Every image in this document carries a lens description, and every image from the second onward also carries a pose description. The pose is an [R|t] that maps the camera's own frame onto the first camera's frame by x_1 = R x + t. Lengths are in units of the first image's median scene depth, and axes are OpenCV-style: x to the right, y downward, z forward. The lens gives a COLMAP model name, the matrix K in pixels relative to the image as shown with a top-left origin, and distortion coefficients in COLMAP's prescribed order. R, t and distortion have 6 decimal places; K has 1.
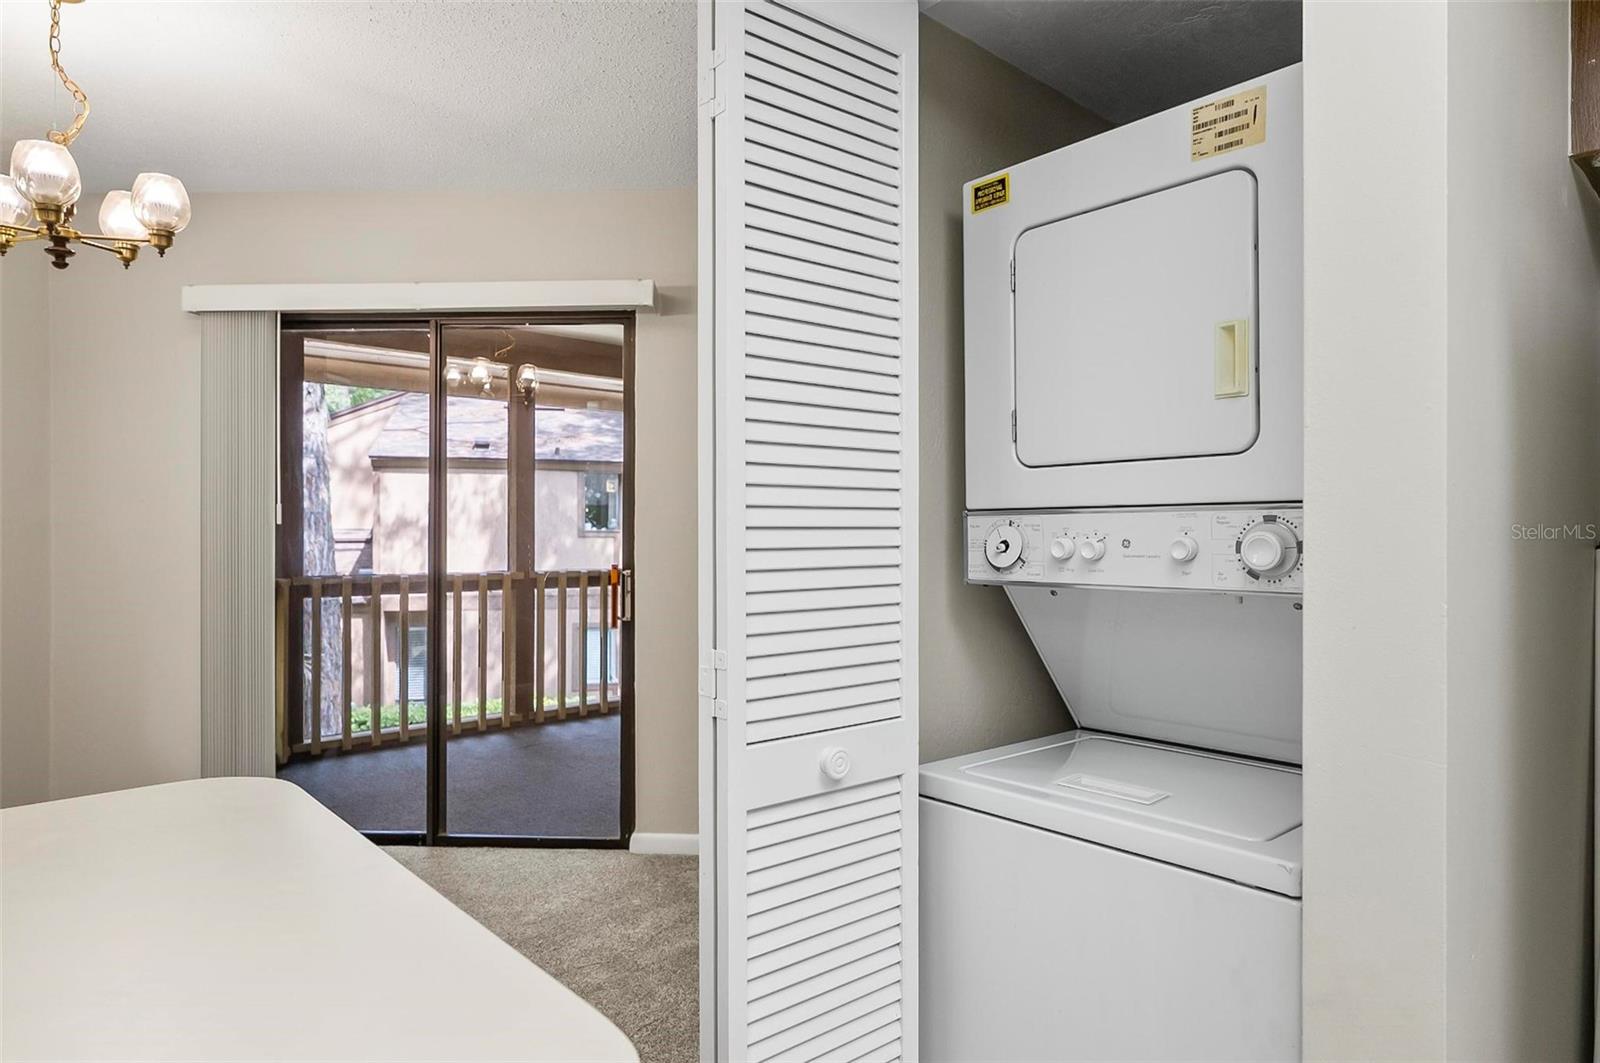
lens RADIAL K [[925.1, 0, 800.0], [0, 925.1, 531.5], [0, 0, 1]] dist [-0.007819, 0.002592]
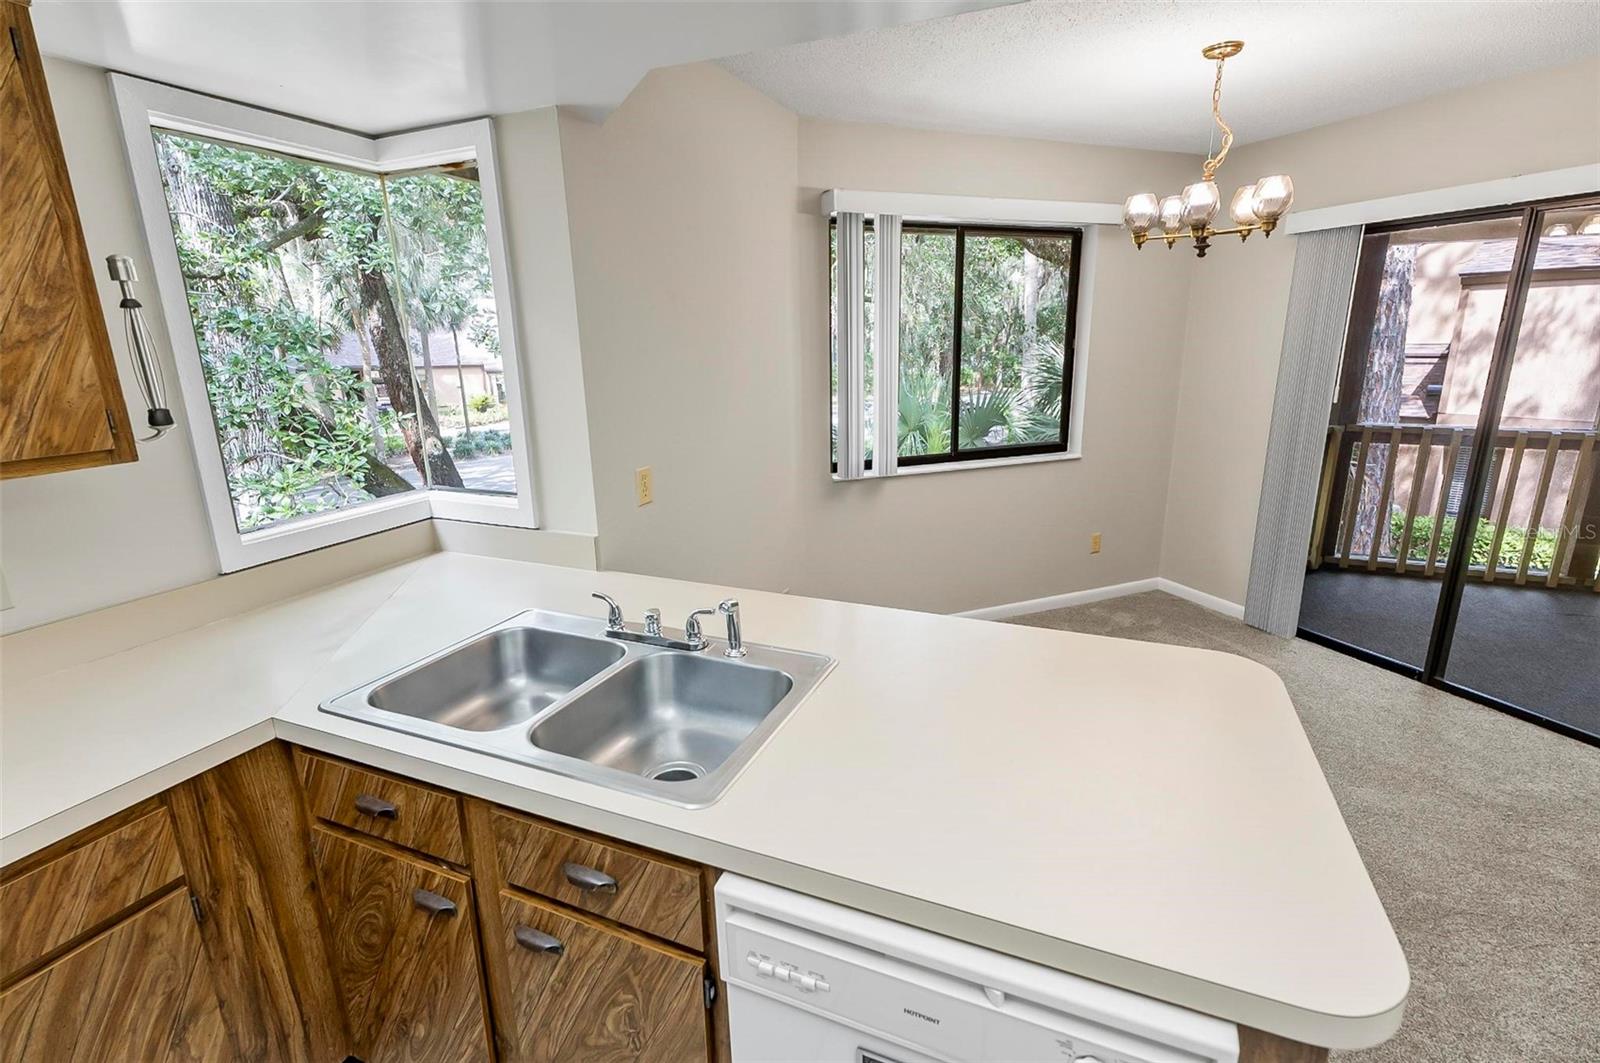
lens RADIAL K [[741.1, 0, 807.8], [0, 741.1, 527.9], [0, 0, 1]] dist [0.003943, -0.001269]
pose [[0.421639, 0.220376, -0.879577, 0.096297], [0.014999, 0.968189, 0.249768, -0.161657], [0.906640, -0.118505, 0.404921, -0.133171]]
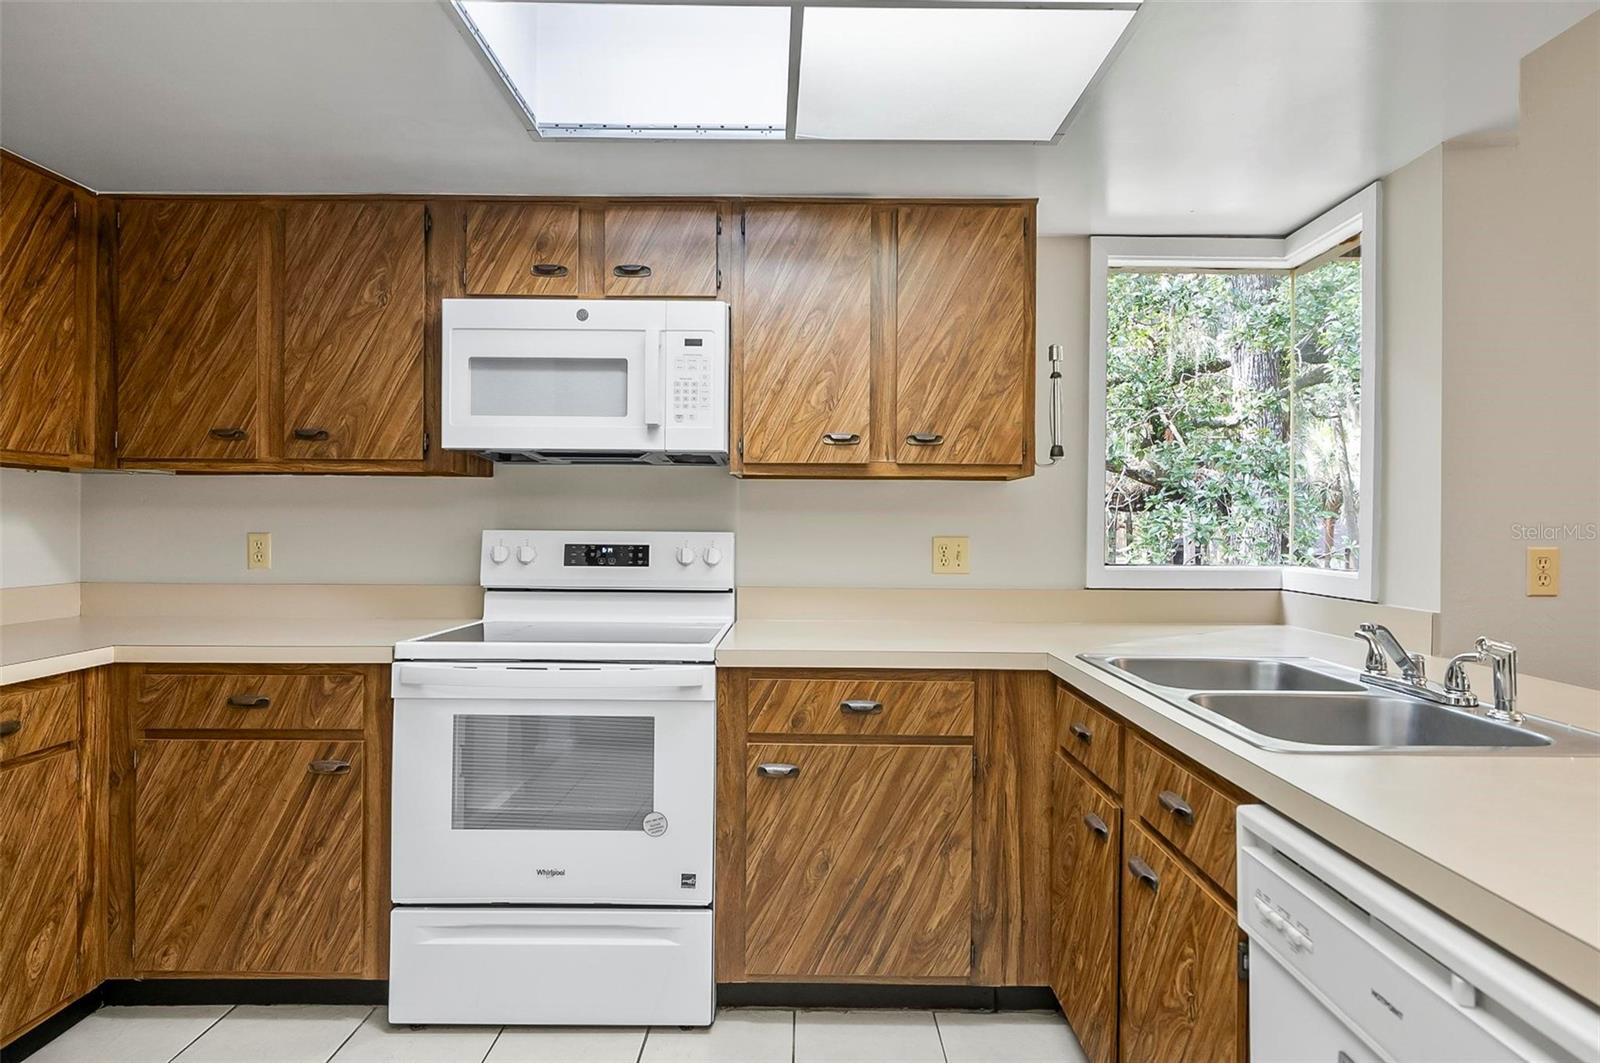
lens RADIAL K [[840.8, 0, 800.0], [0, 840.8, 531.5], [0, 0, 1]] dist [-0.001622, -0.000325]
pose [[-0.677785, -0.002690, -0.735255, 0.261425], [-0.013096, 0.999879, 0.008415, -0.000454], [0.735143, 0.015333, -0.677738, 0.115070]]
